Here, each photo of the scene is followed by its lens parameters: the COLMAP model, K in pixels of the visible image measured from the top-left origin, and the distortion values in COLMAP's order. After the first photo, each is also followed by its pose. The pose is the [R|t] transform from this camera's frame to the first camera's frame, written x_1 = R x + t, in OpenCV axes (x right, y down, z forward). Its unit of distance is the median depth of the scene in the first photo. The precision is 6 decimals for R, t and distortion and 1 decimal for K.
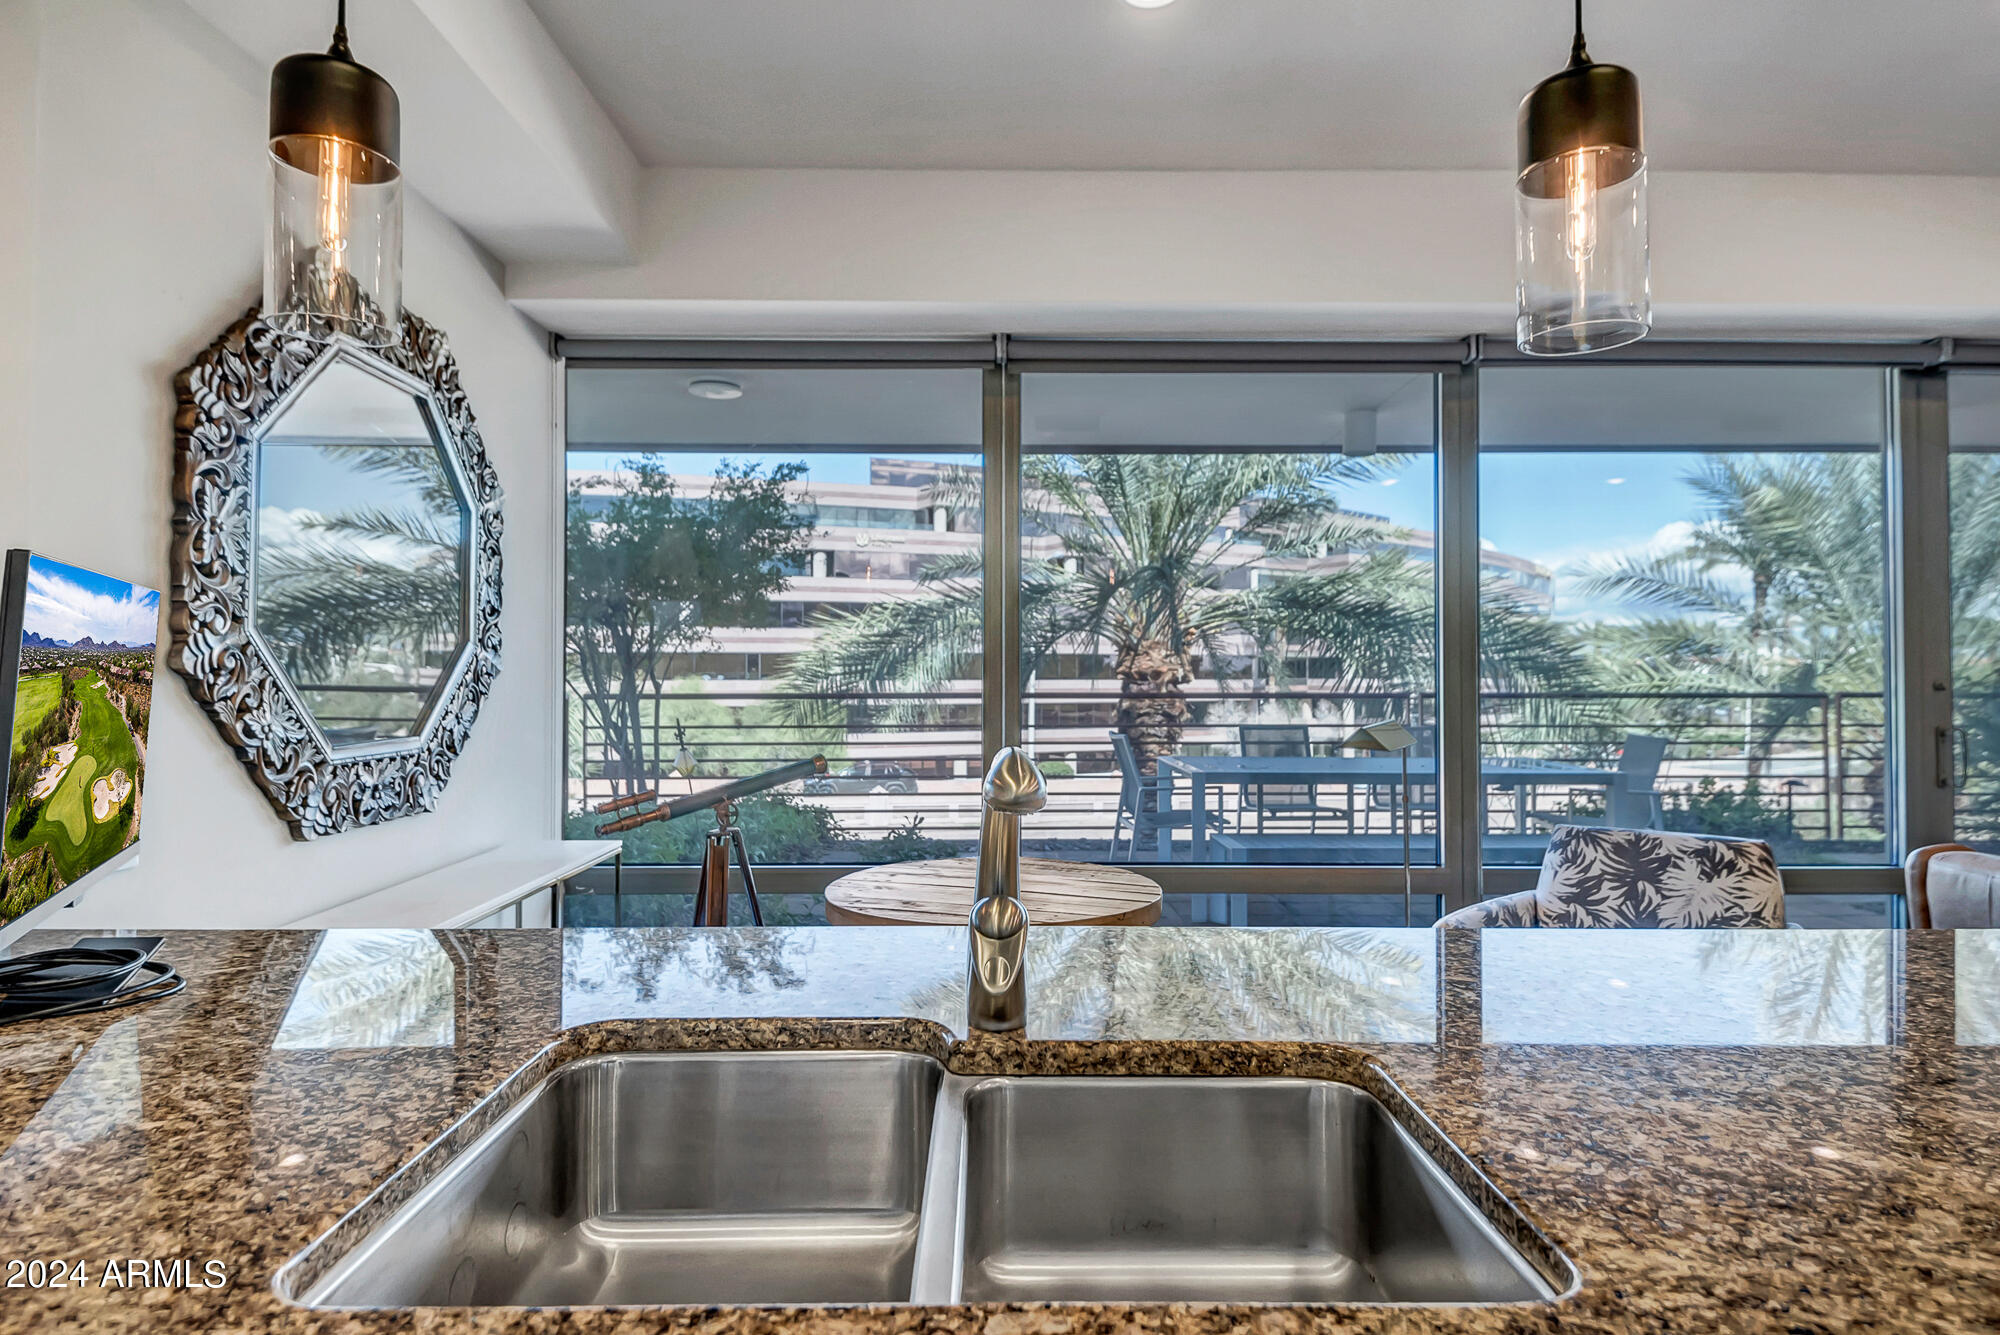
lens RADIAL K [[1138.7, 0, 1010.6], [0, 1138.7, 647.5], [0, 0, 1]] dist [0.045207, -0.026352]
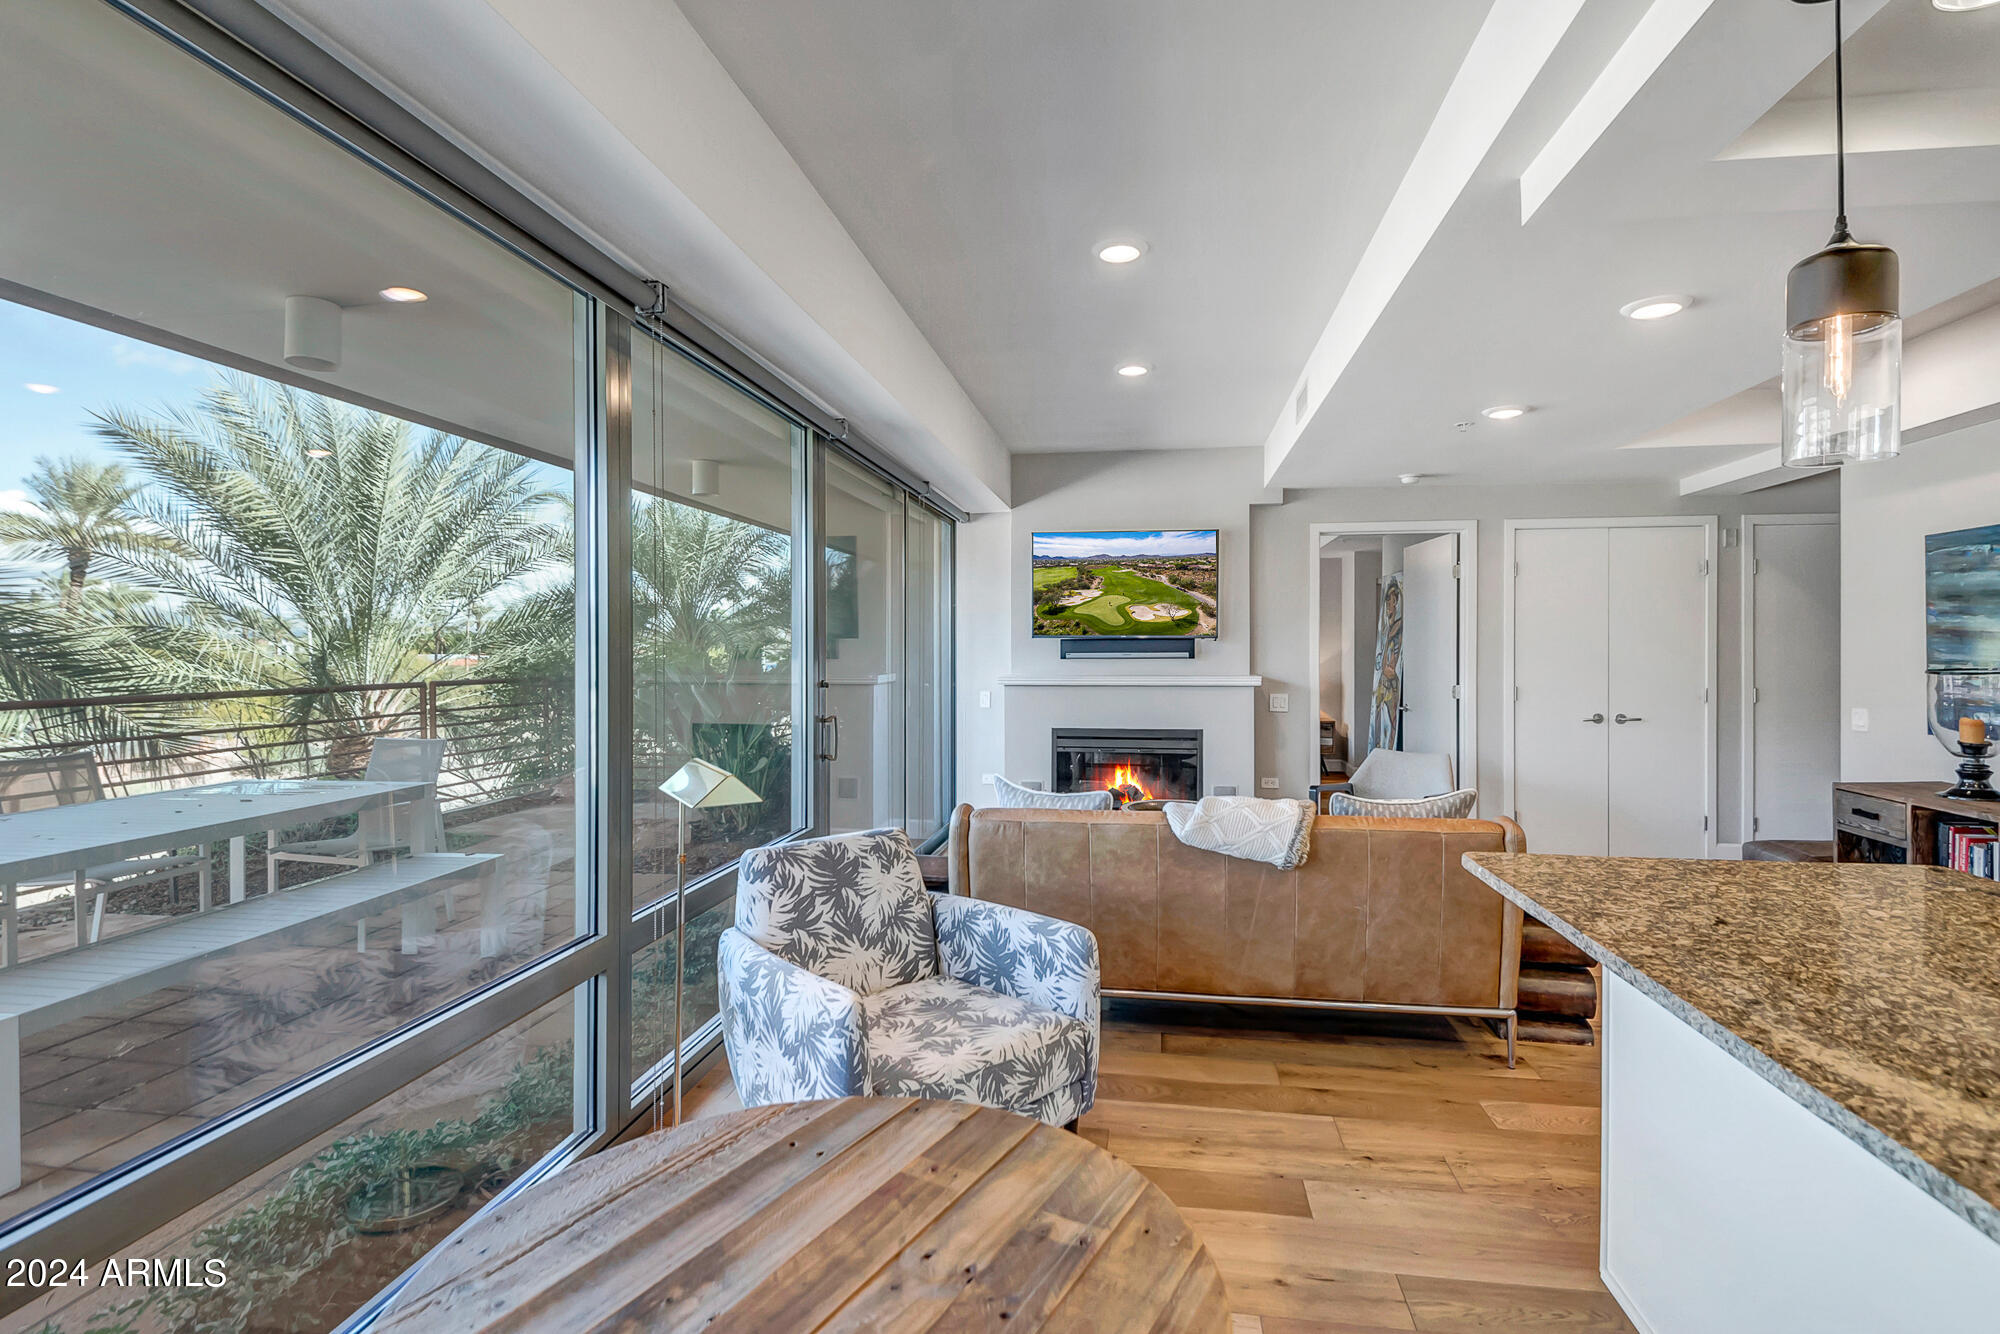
lens RADIAL K [[961.1, 0, 1018.0], [0, 961.1, 630.0], [0, 0, 1]] dist [0.000541, -0.000820]
pose [[0.171442, 0.019836, 0.984995, -0.348637], [-0.013888, 0.999747, -0.017716, -0.019217], [-0.985096, -0.010642, 0.171674, 0.876669]]
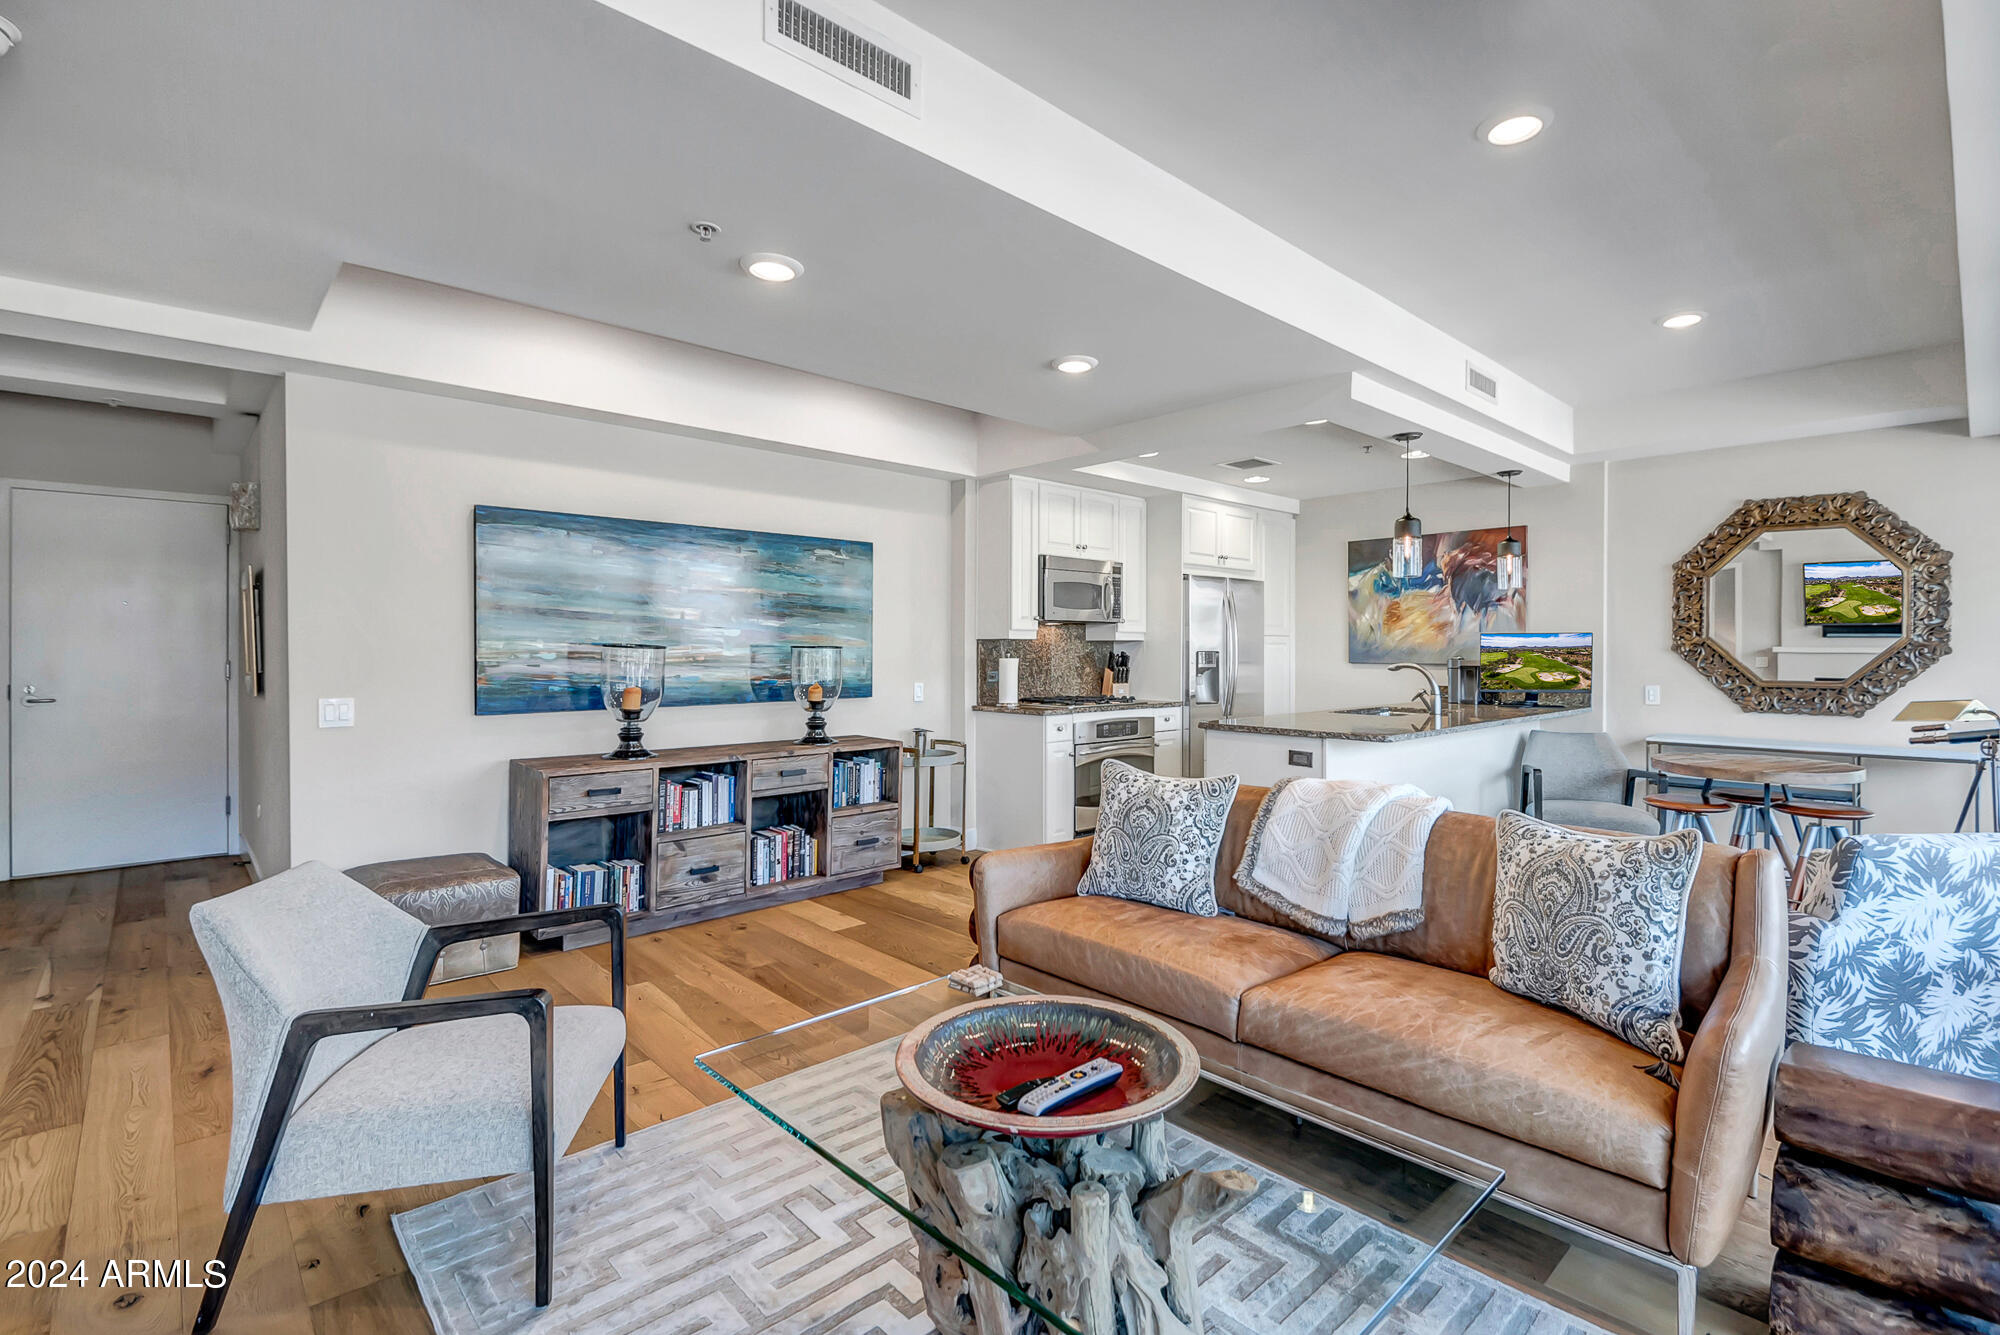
lens RADIAL K [[906.9, 0, 1025.3], [0, 906.9, 658.0], [0, 0, 1]] dist [0.023434, -0.019893]
pose [[-0.736780, 0.004283, -0.676119, 2.002587], [0.009050, 0.999953, -0.003527, 0.026066], [0.676072, -0.008718, -0.736784, 1.324283]]
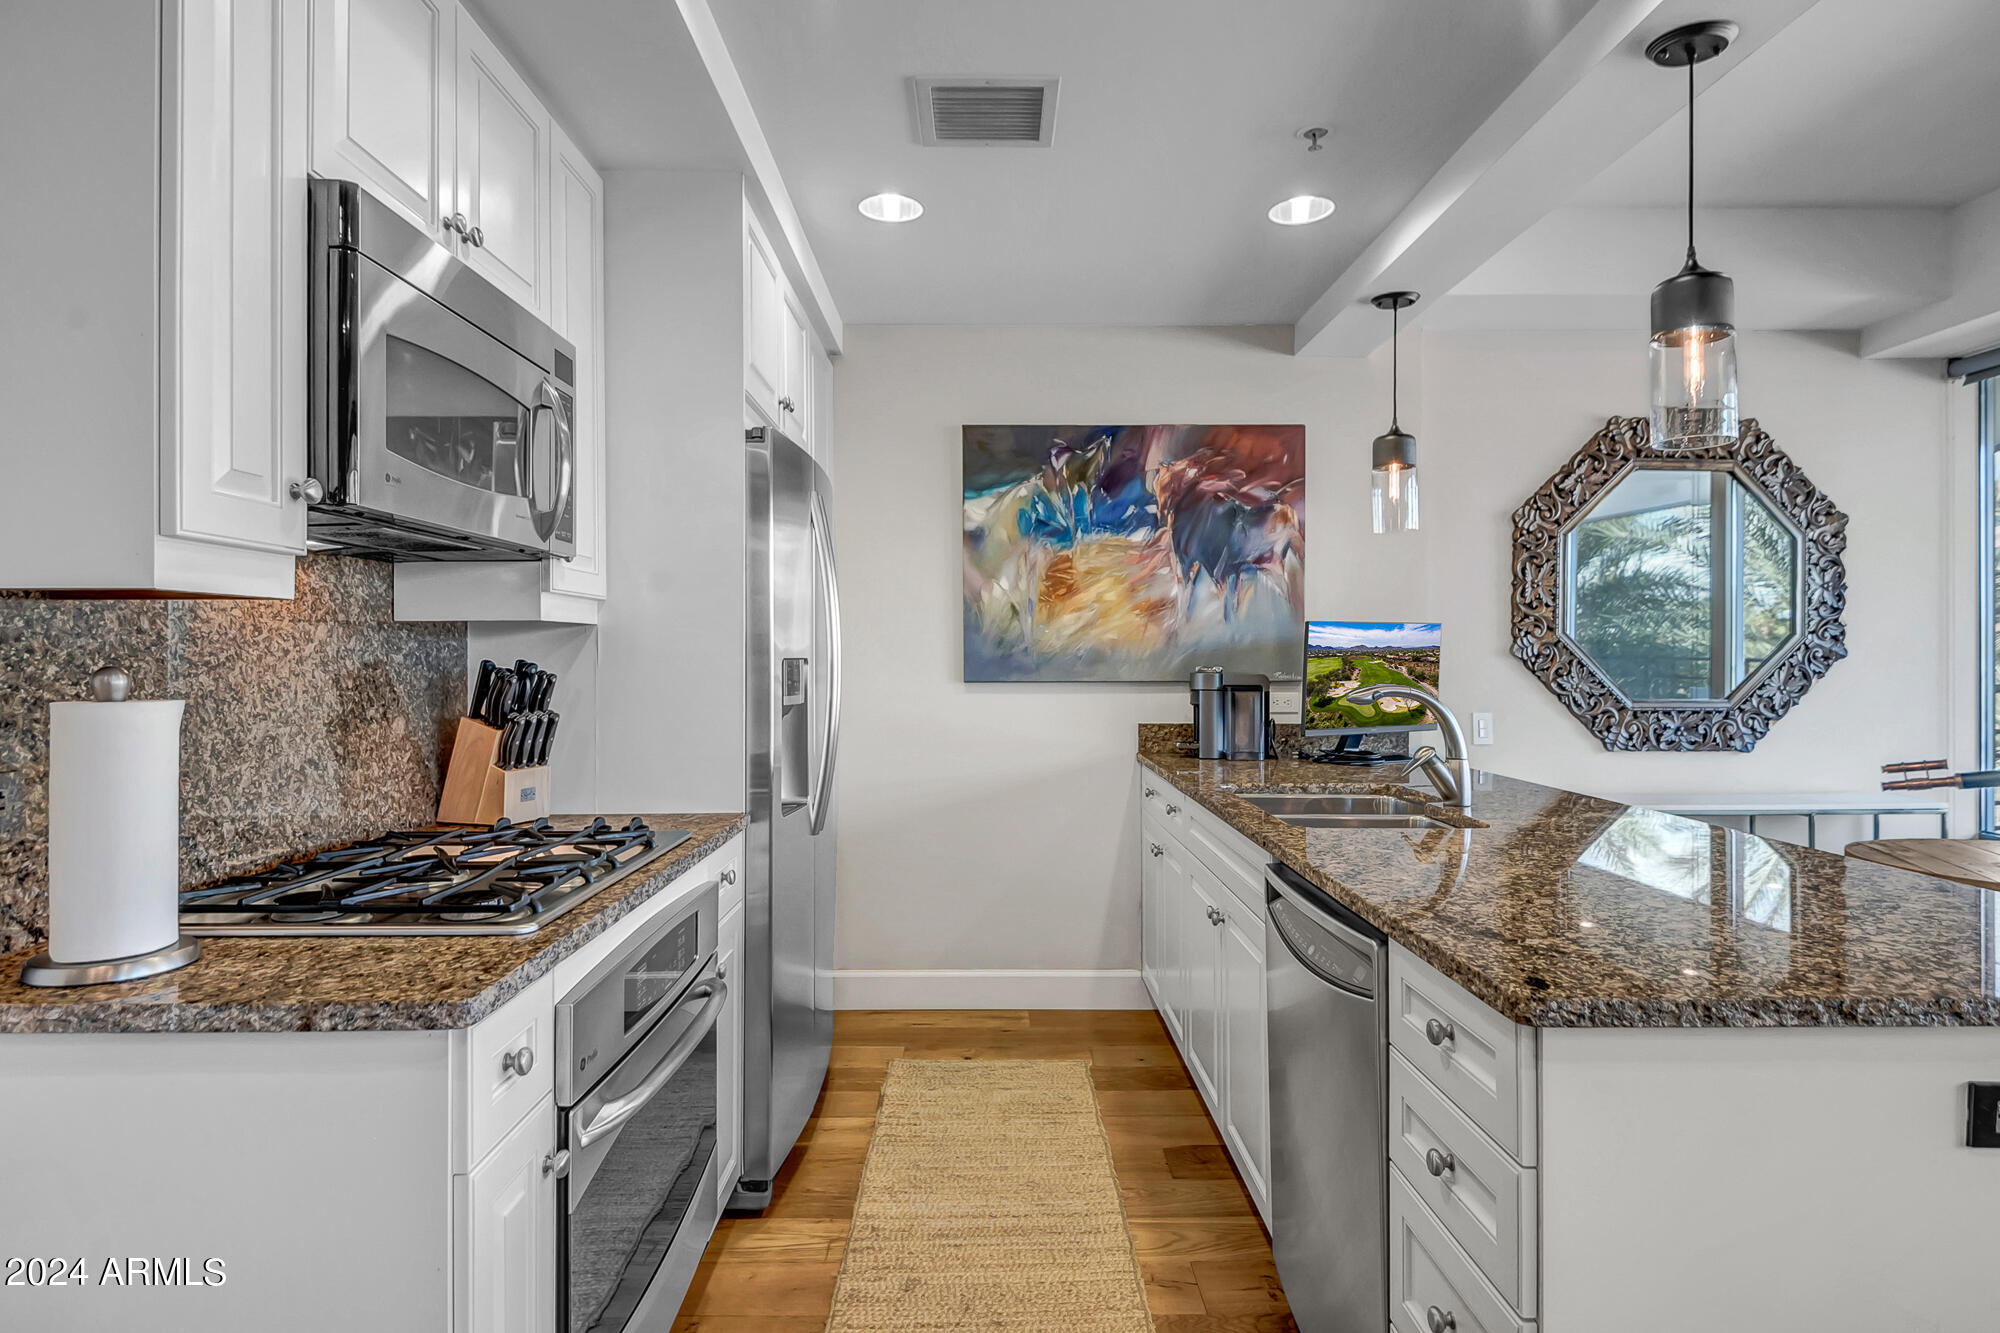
lens RADIAL K [[1138.7, 0, 1008.7], [0, 1138.7, 658.6], [0, 0, 1]] dist [0.045207, -0.026352]
pose [[-0.003166, 0.000408, -0.999995, 1.059661], [0.018338, 0.999832, 0.000350, 0.006358], [0.999827, -0.018337, -0.003173, 0.070435]]
